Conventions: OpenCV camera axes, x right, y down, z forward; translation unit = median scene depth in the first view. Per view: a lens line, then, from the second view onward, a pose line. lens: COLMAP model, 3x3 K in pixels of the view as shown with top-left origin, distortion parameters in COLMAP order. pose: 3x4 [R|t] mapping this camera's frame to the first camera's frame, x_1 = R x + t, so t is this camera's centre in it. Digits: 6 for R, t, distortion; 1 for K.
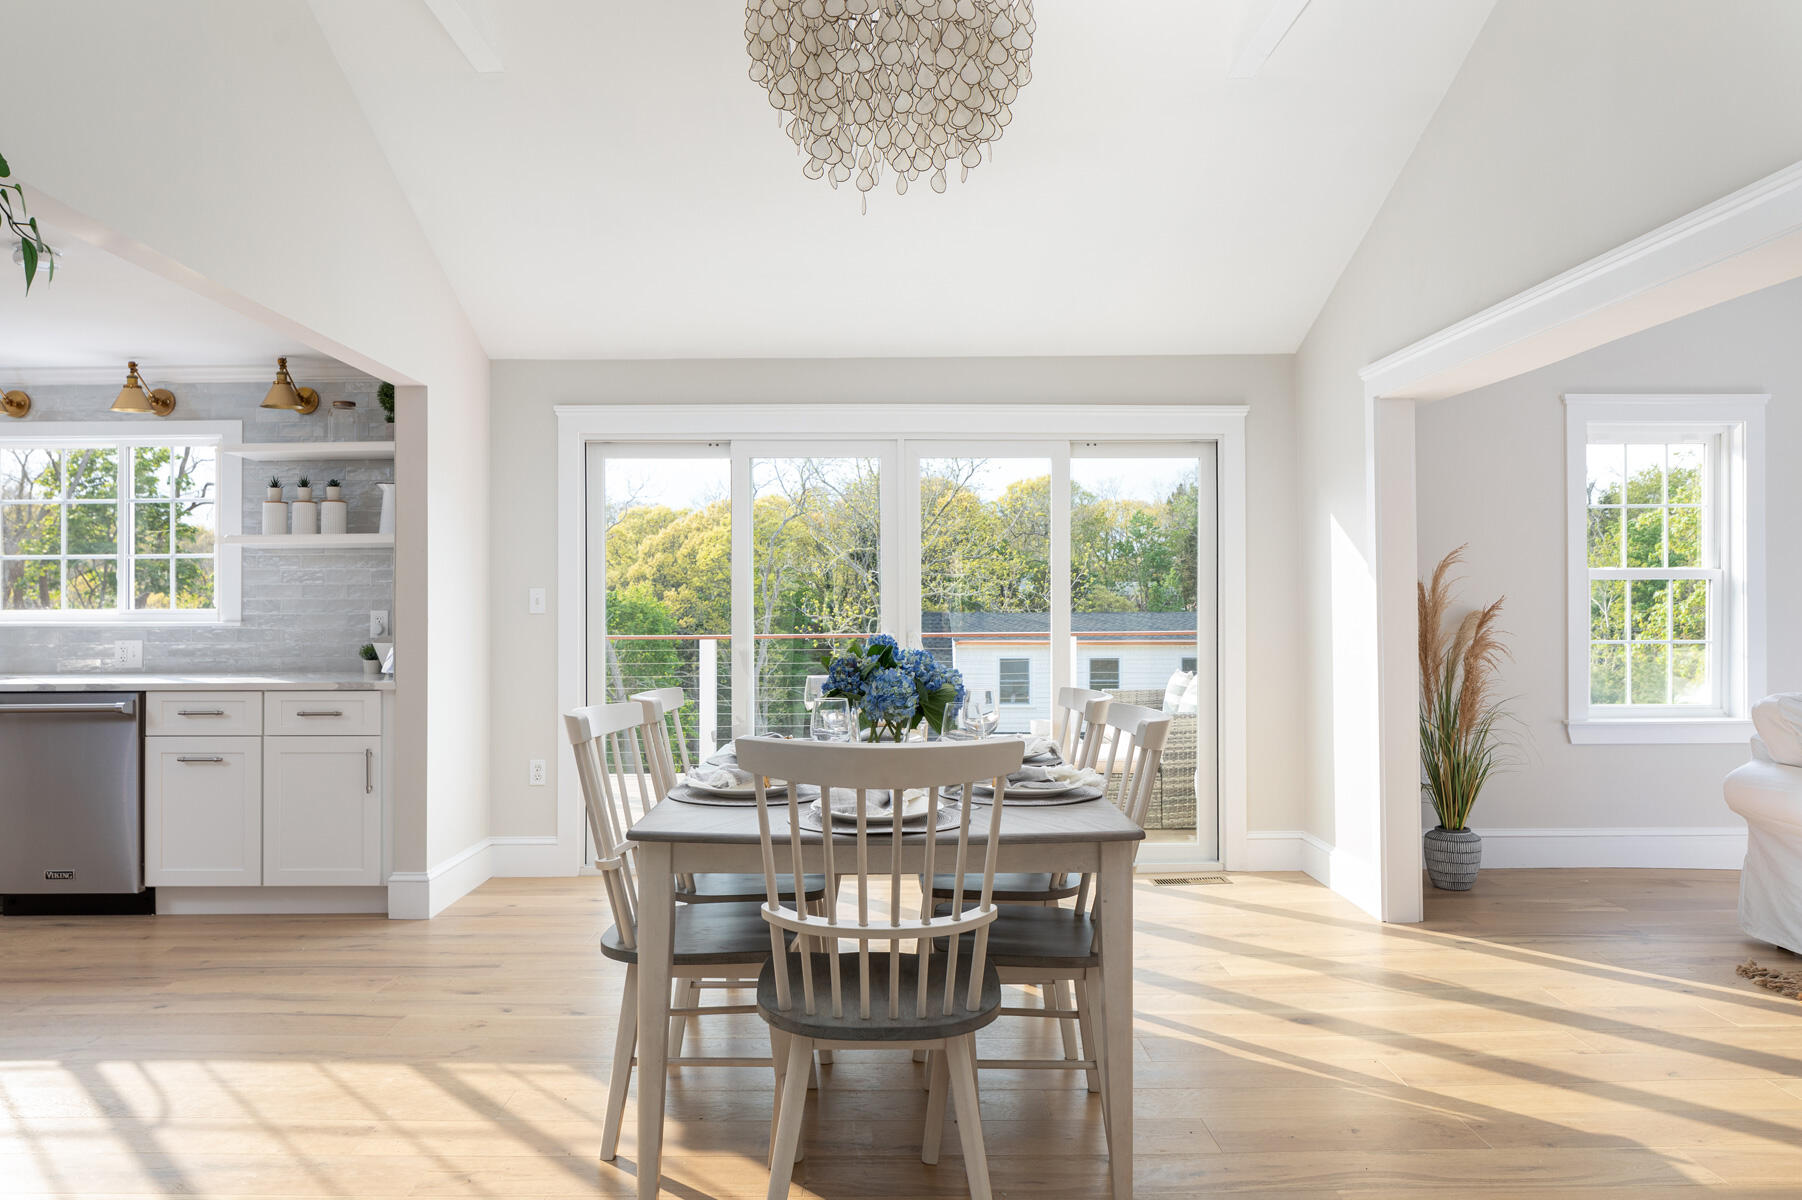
lens RADIAL K [[1186.6, 0, 897.2], [0, 1186.6, 593.2], [0, 0, 1]] dist [-0.053663, 0.023209]
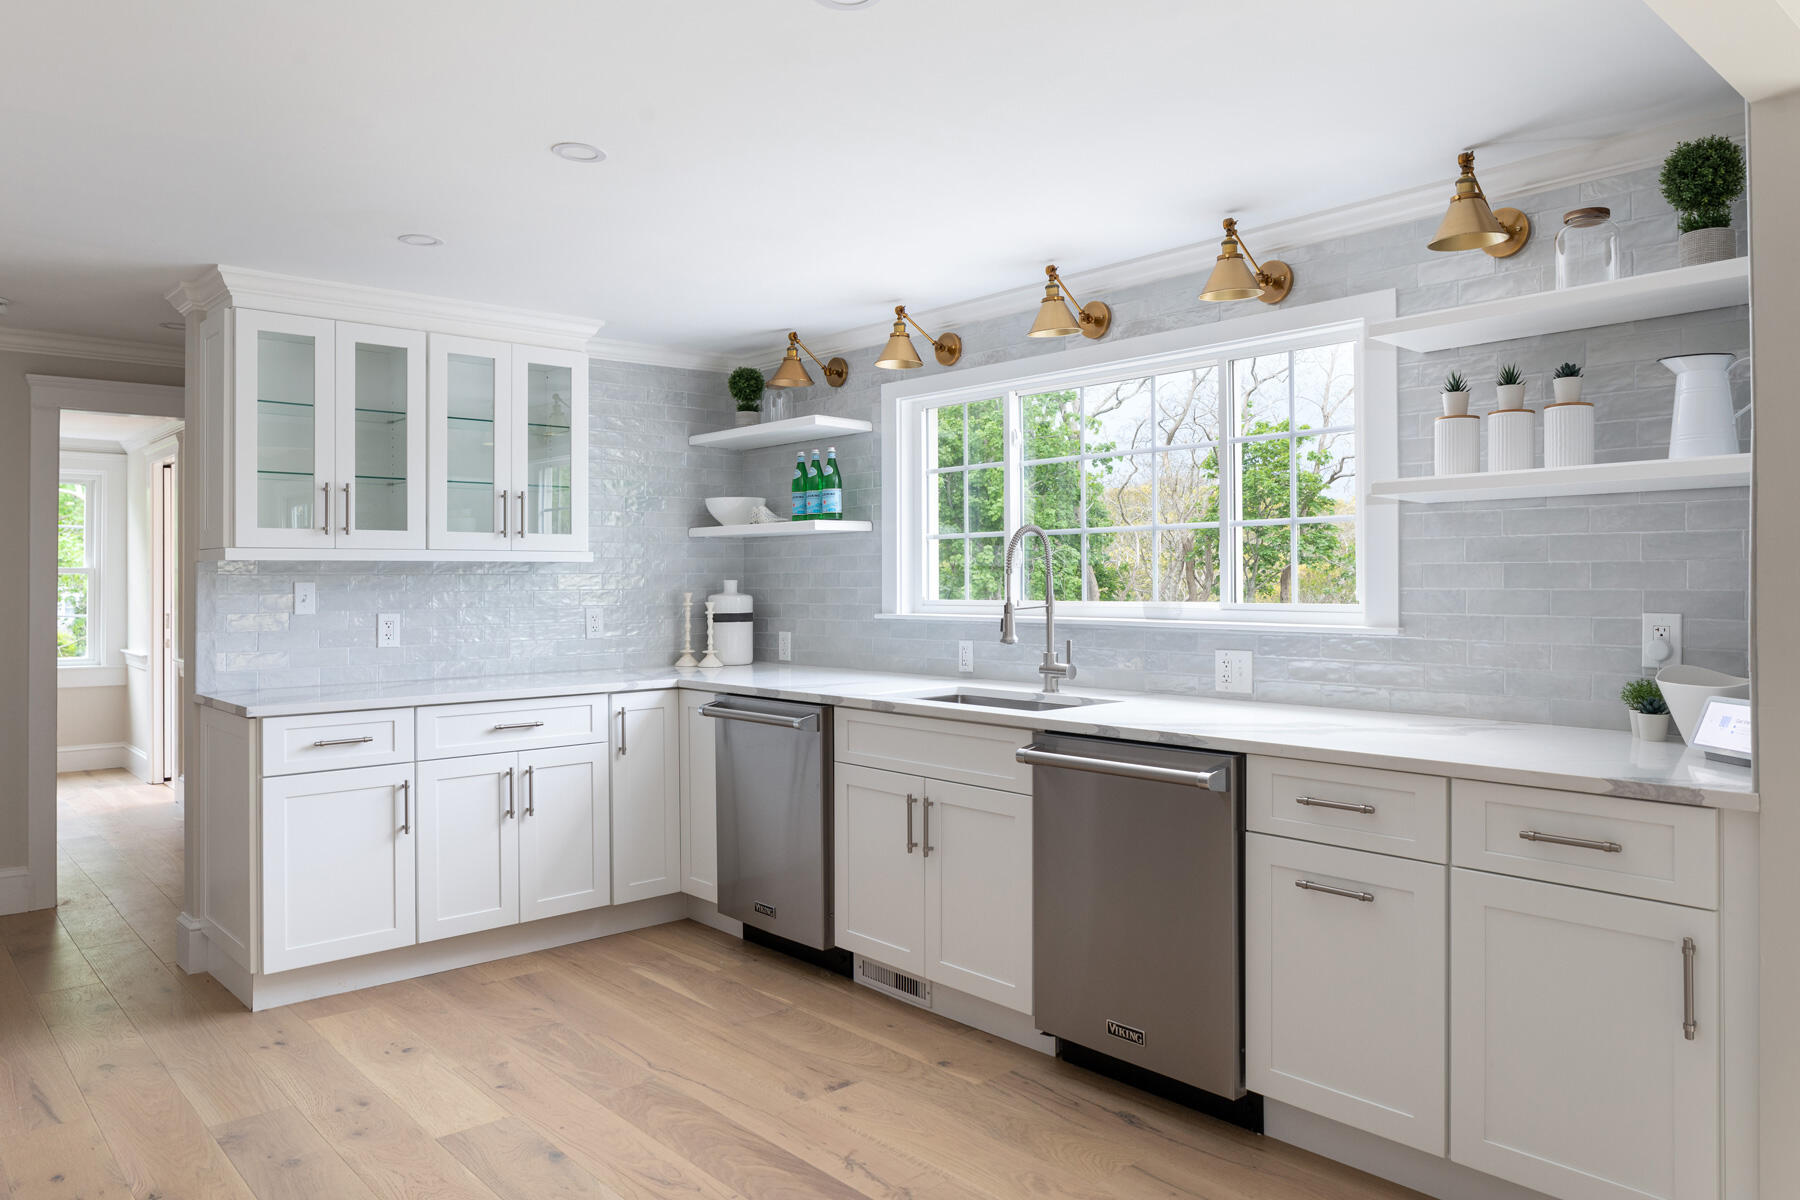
lens RADIAL K [[1225.2, 0, 900.4], [0, 1225.2, 567.3], [0, 0, 1]] dist [-0.003619, 0.001513]
pose [[0.635118, -0.007340, -0.772380, -0.245879], [0.010539, 0.999944, -0.000836, -0.008504], [0.772343, -0.007609, 0.635160, 0.417604]]
